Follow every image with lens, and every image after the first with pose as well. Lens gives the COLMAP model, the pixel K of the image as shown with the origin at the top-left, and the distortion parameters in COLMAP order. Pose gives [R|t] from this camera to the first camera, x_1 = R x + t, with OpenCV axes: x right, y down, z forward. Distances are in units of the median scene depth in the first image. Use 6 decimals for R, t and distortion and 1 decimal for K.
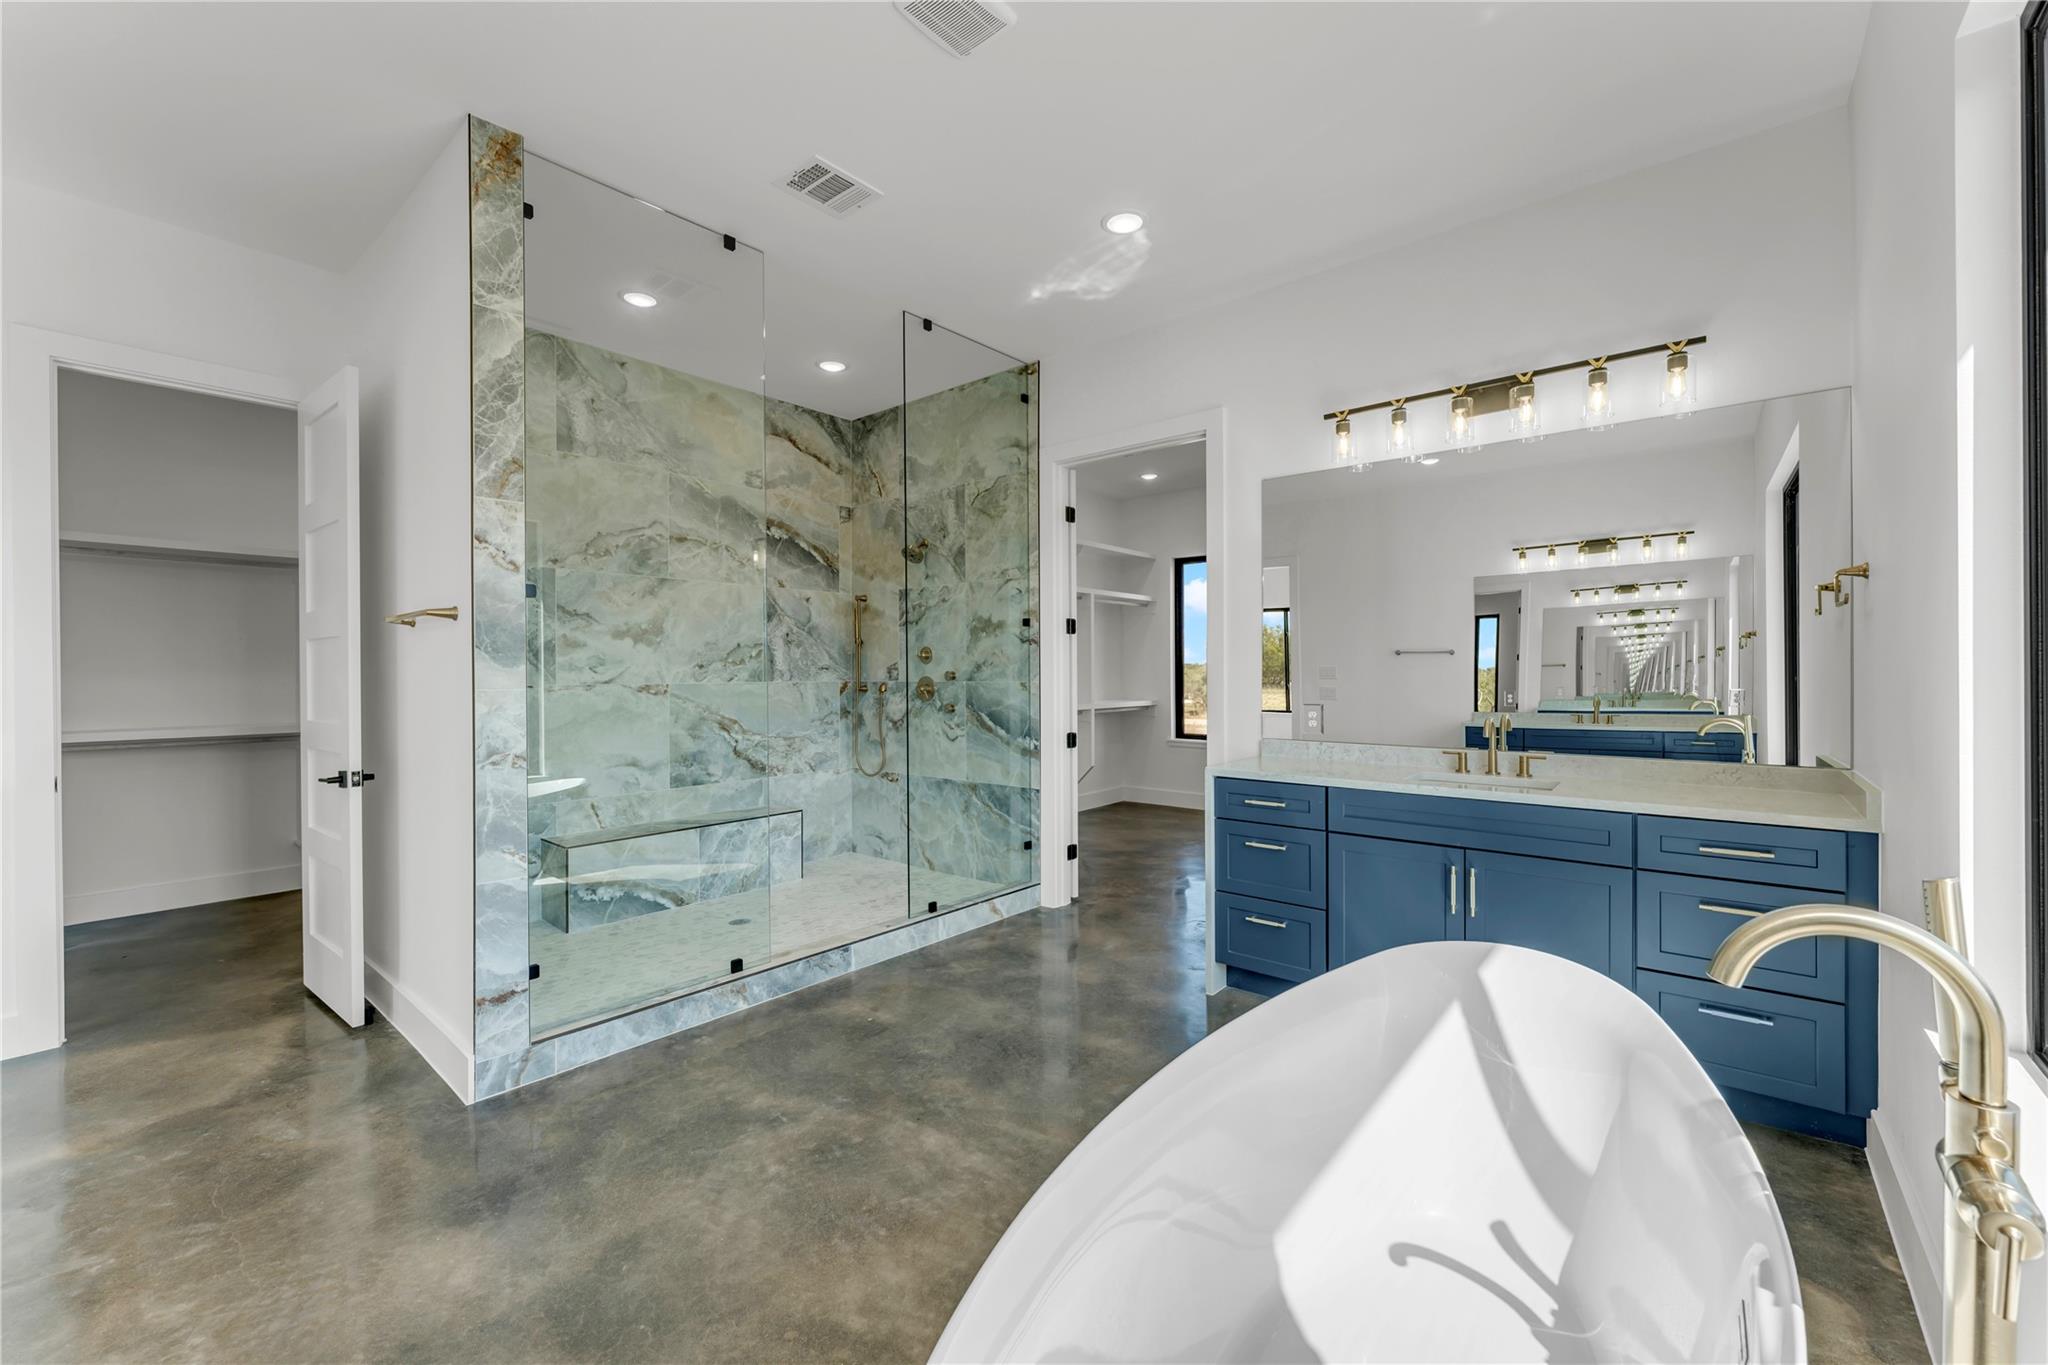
lens RADIAL K [[807.4, 0, 1023.5], [0, 807.4, 679.2], [0, 0, 1]] dist [0.003748, 0.000075]
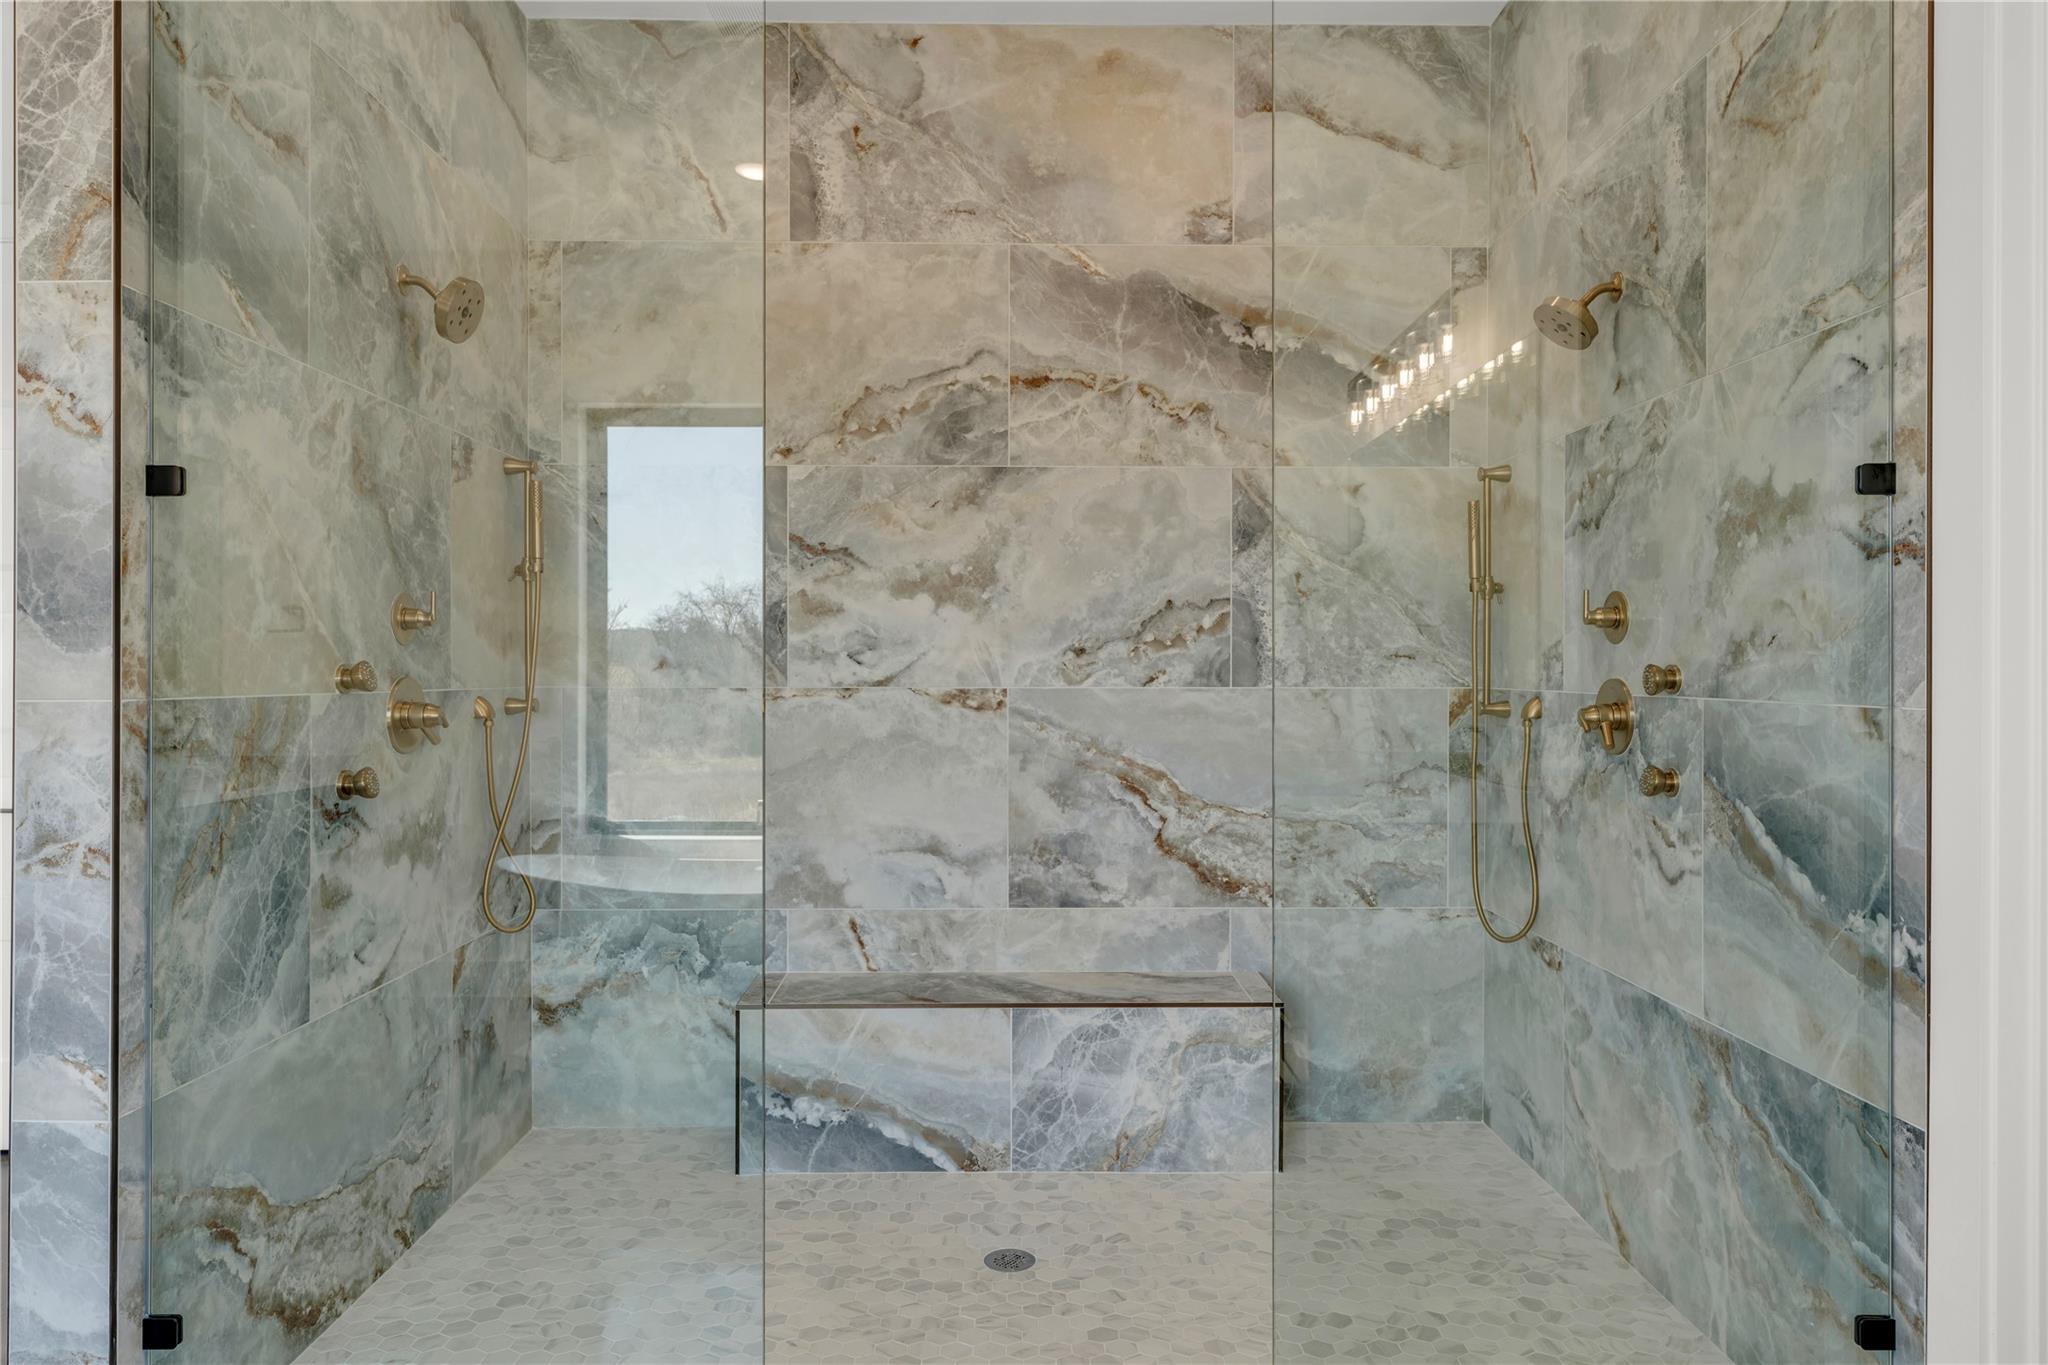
lens RADIAL K [[1272.3, 0, 1024.0], [0, 1272.3, 672.7], [0, 0, 1]] dist [0.008488, -0.000655]
pose [[0.652543, 0.009901, -0.757687, 0.136092], [-0.011047, 0.999933, 0.003553, -0.006137], [0.757671, 0.006052, 0.652608, 0.516157]]
